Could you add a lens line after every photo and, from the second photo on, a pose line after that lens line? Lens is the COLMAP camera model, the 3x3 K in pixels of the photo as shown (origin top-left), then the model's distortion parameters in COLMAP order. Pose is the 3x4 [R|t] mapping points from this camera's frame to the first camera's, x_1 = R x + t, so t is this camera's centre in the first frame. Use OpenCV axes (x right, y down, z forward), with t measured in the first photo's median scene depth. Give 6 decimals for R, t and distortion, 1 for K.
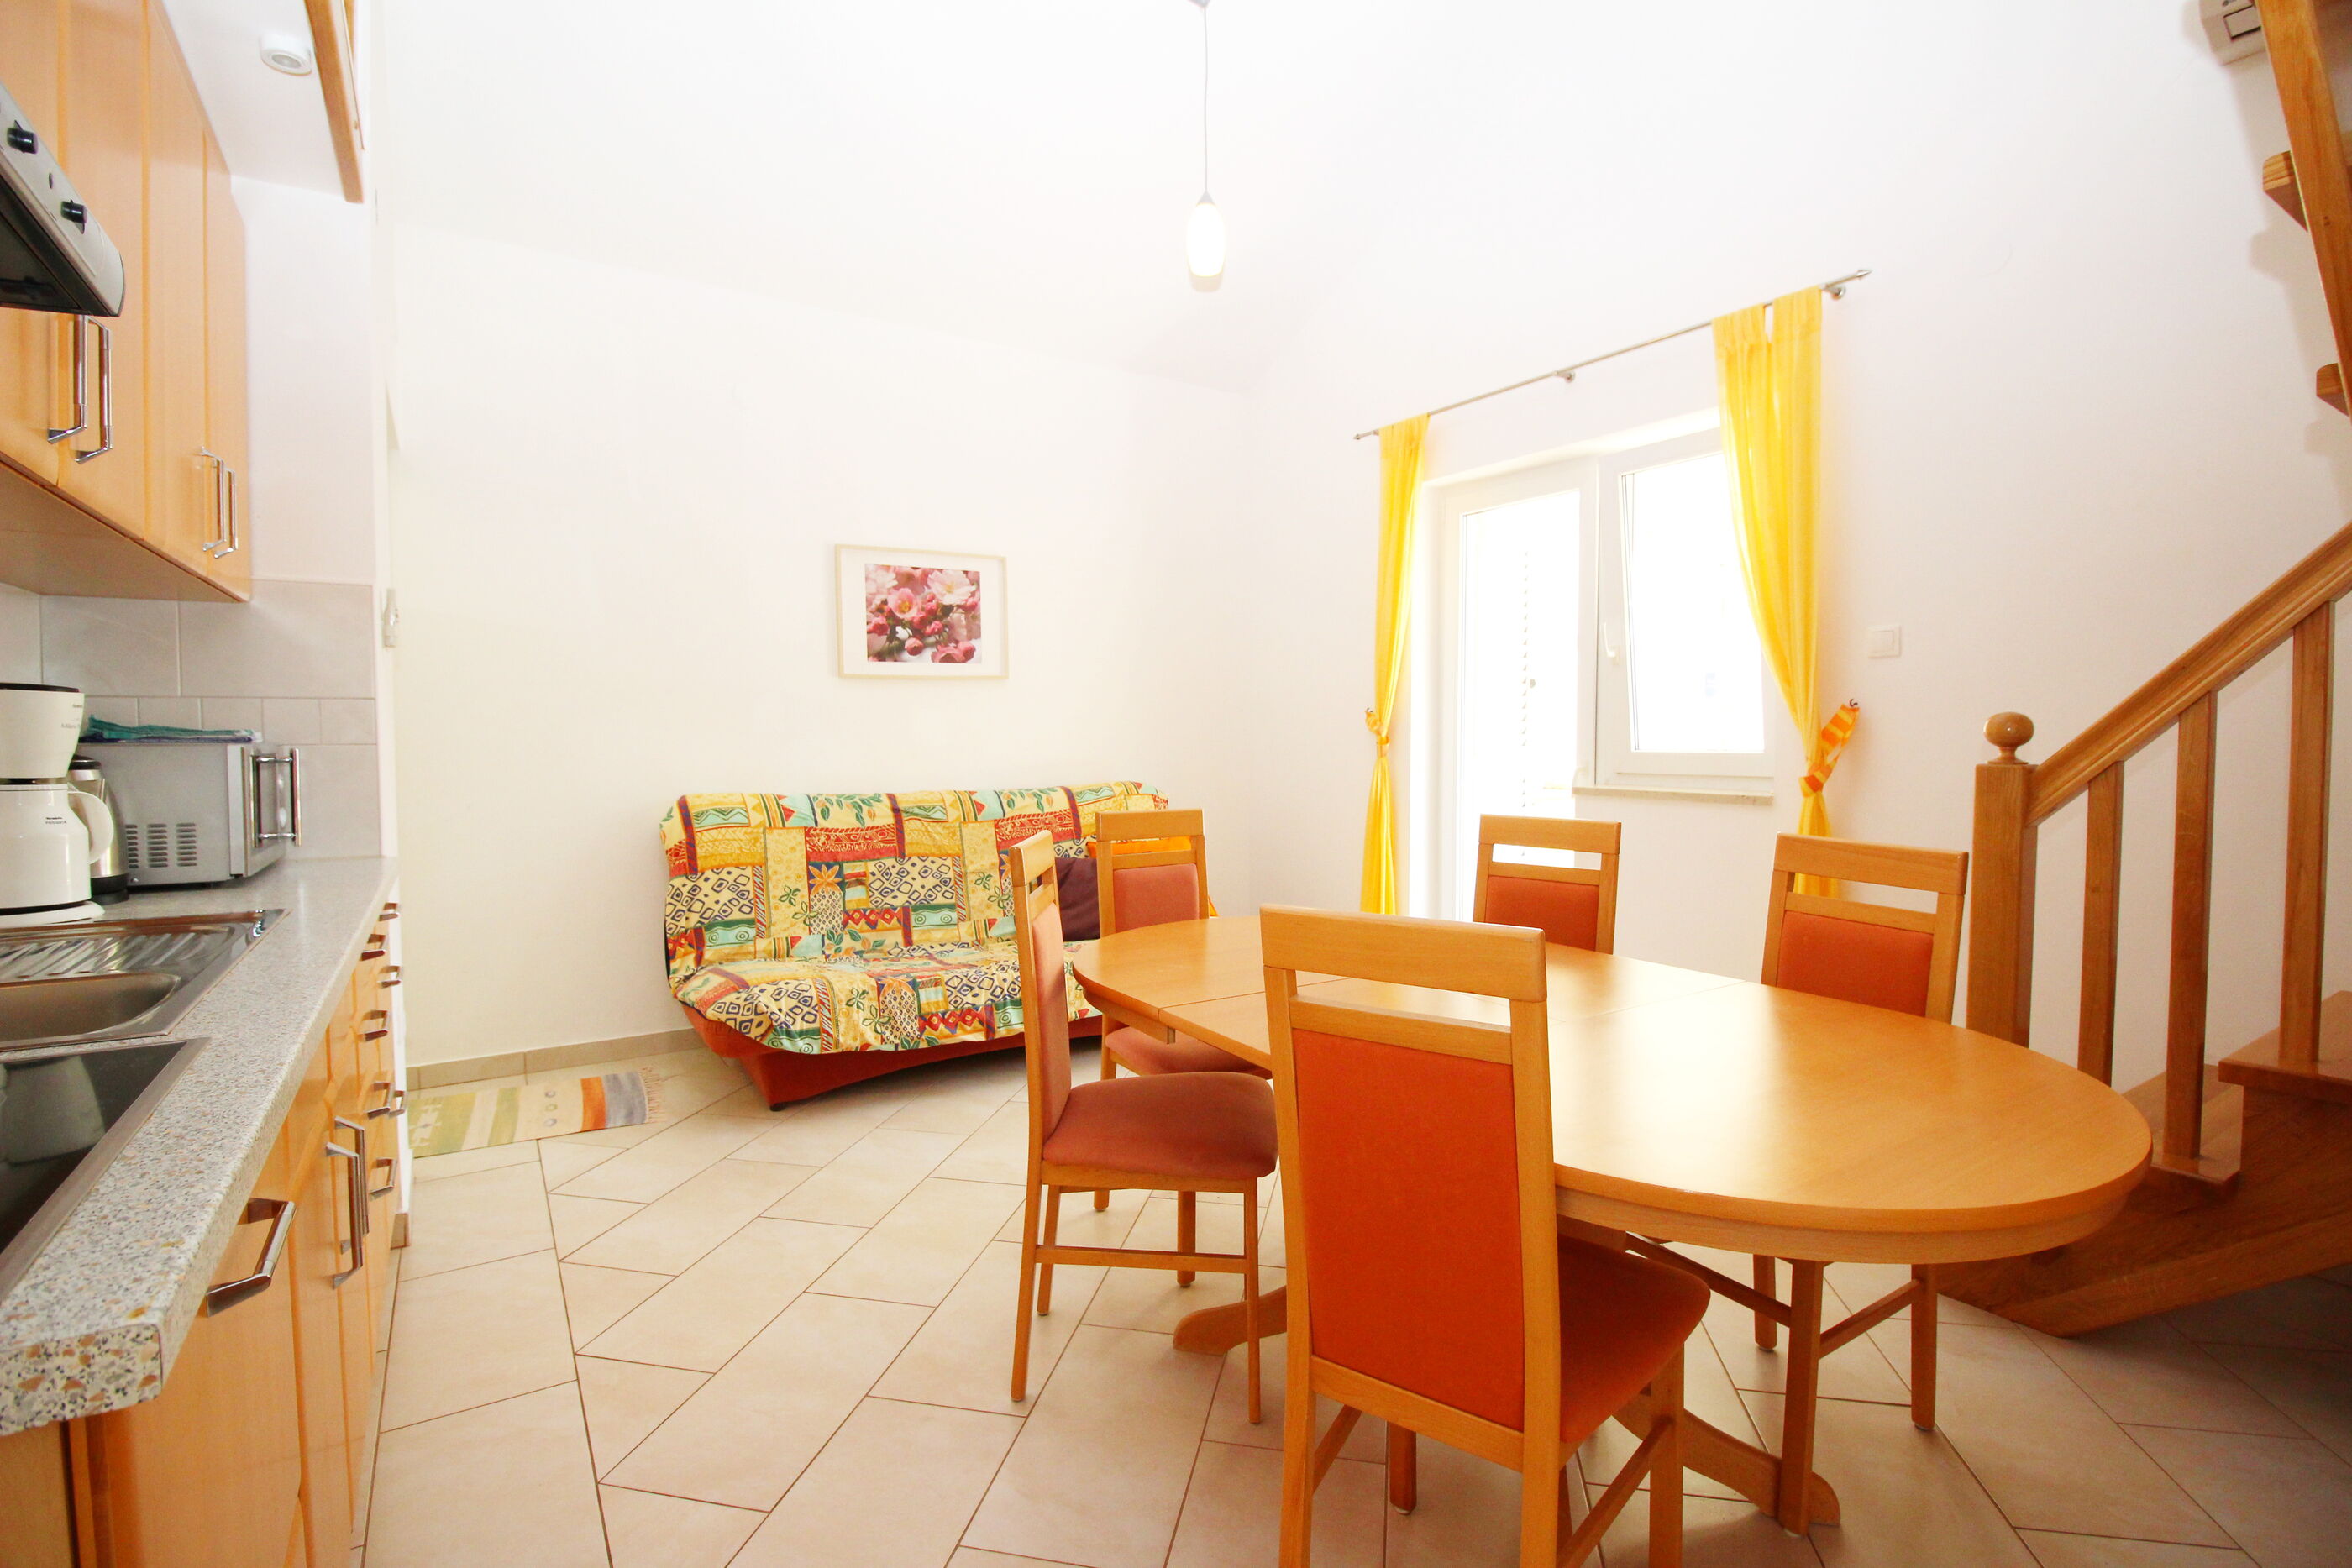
lens RADIAL K [[1095.2, 0, 1174.2], [0, 1095.2, 774.1], [0, 0, 1]] dist [0.000121, -0.011134]
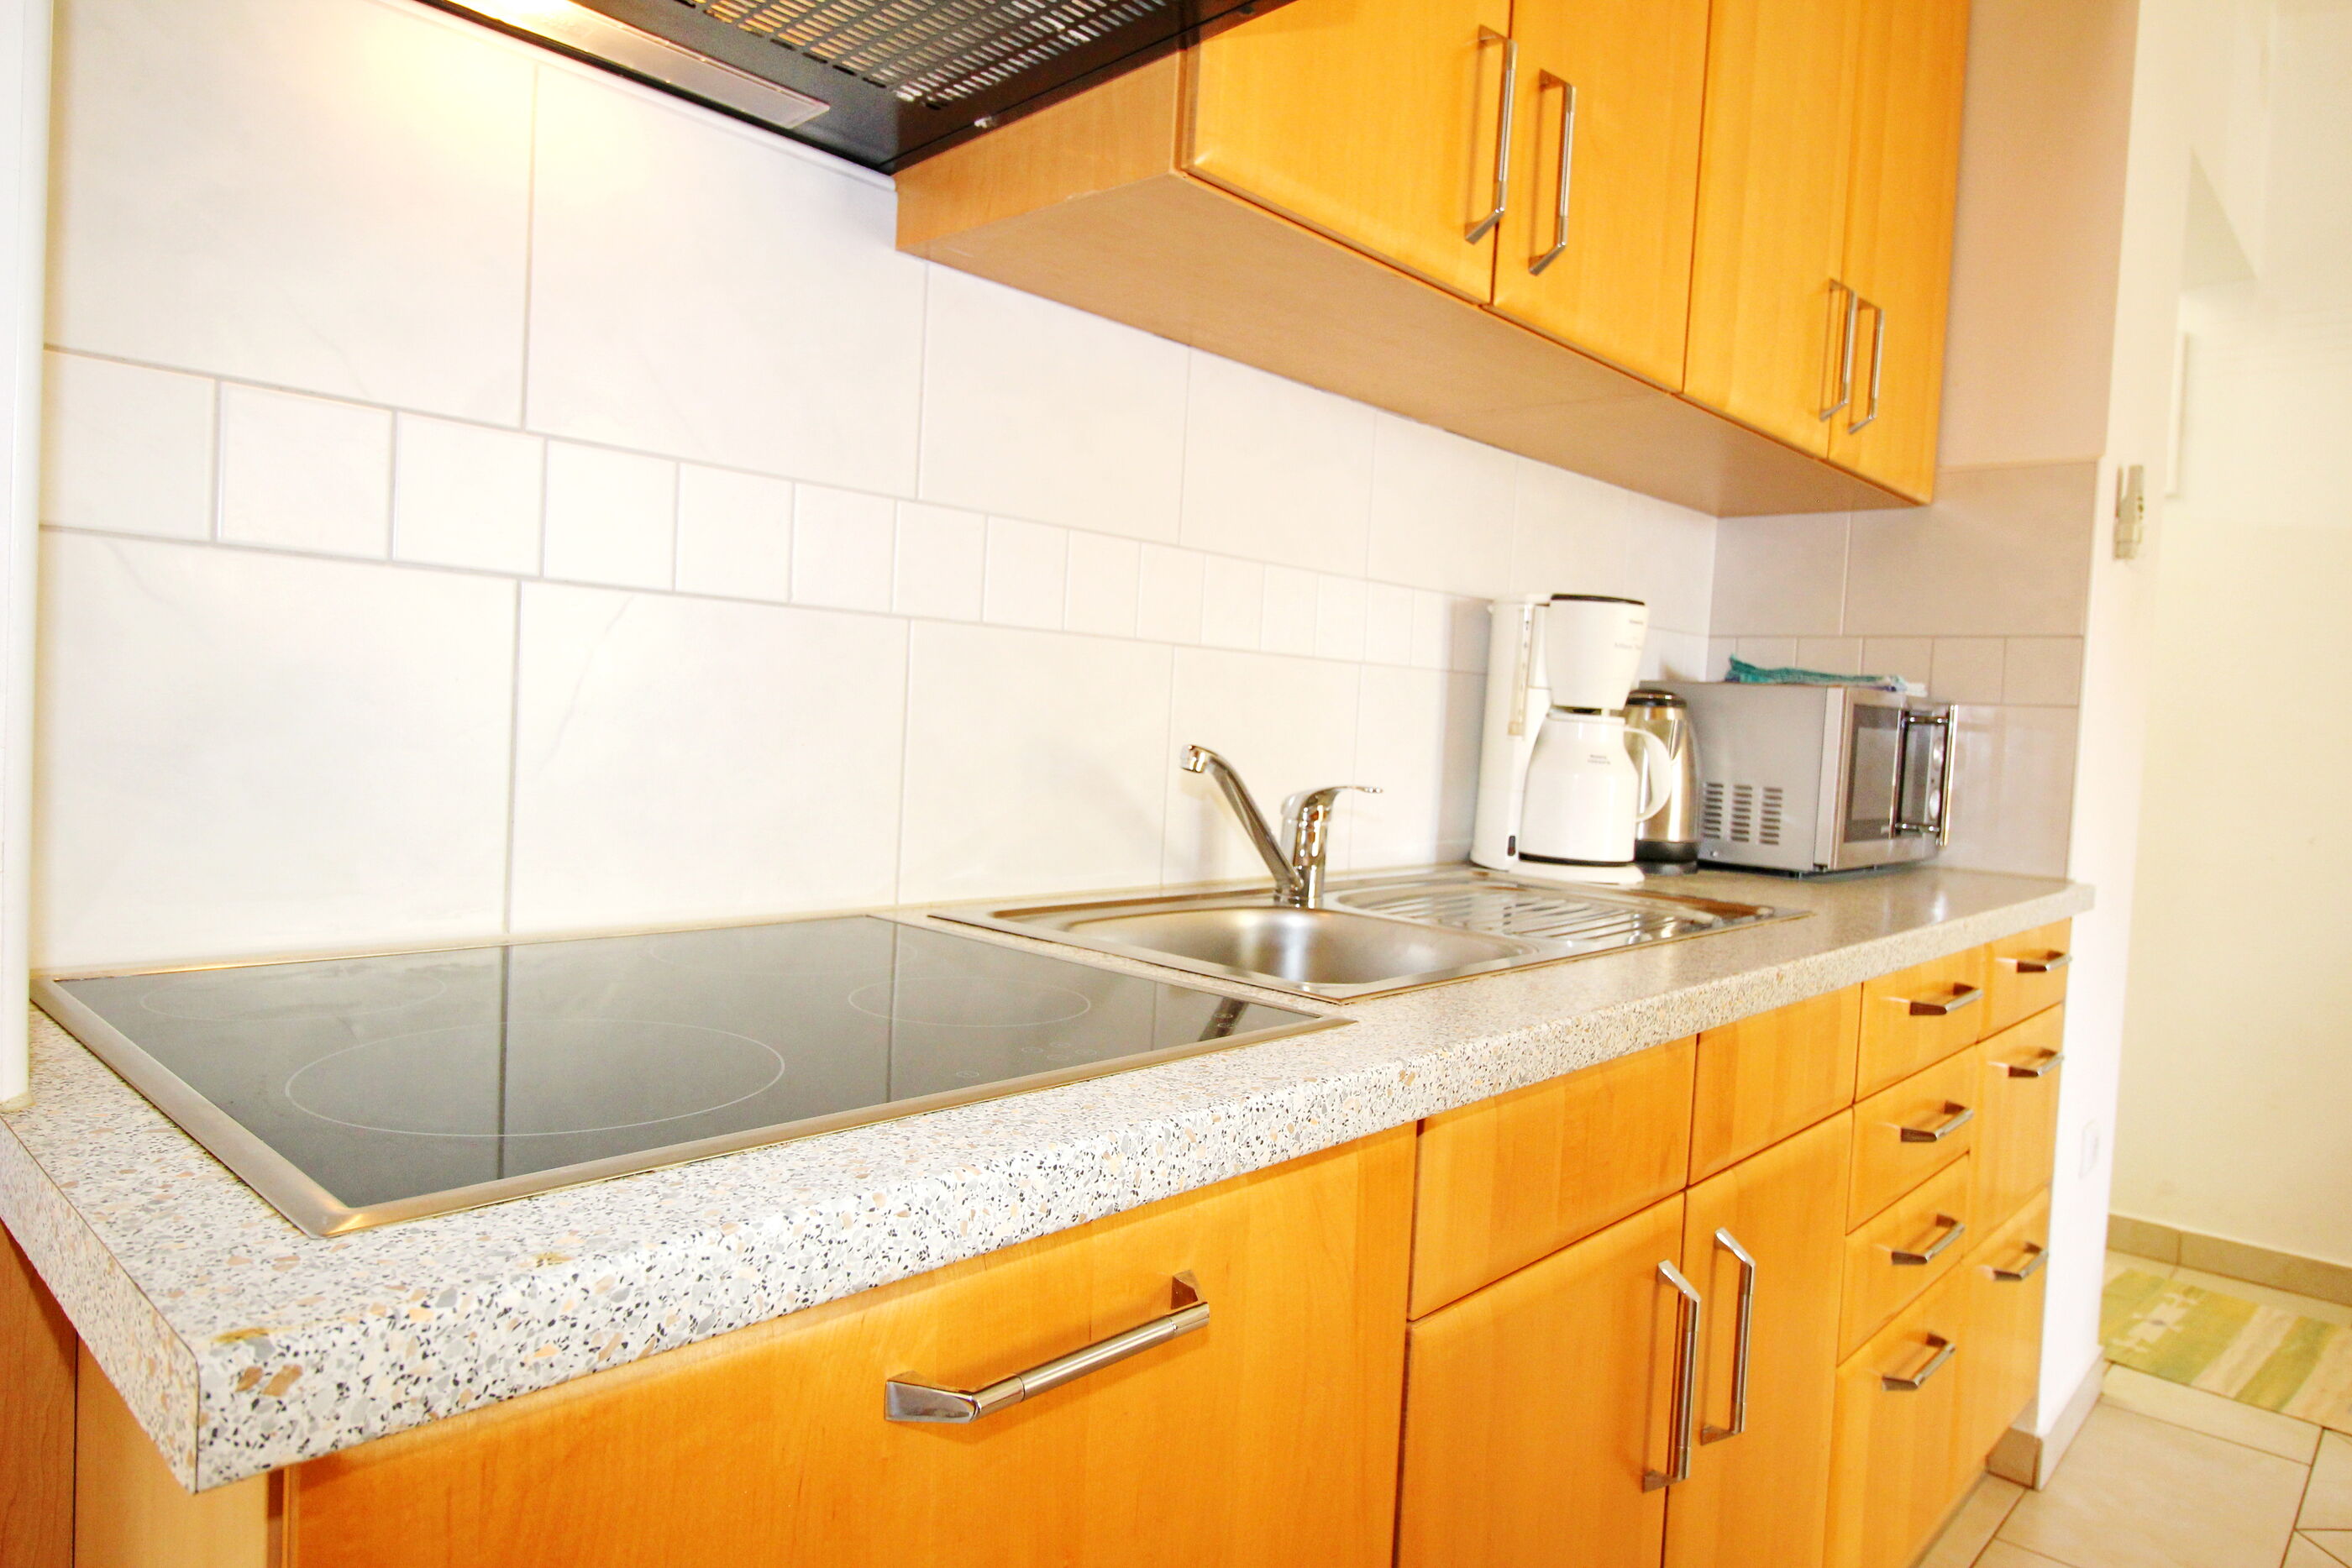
lens RADIAL K [[1463.3, 0, 1175.7], [0, 1463.3, 781.9], [0, 0, 1]] dist [0.006261, 0.000504]
pose [[0.250905, 0.061979, -0.966026, -0.012615], [-0.087419, 0.995321, 0.041153, 0.016107], [0.964056, 0.074124, 0.255149, 0.153989]]
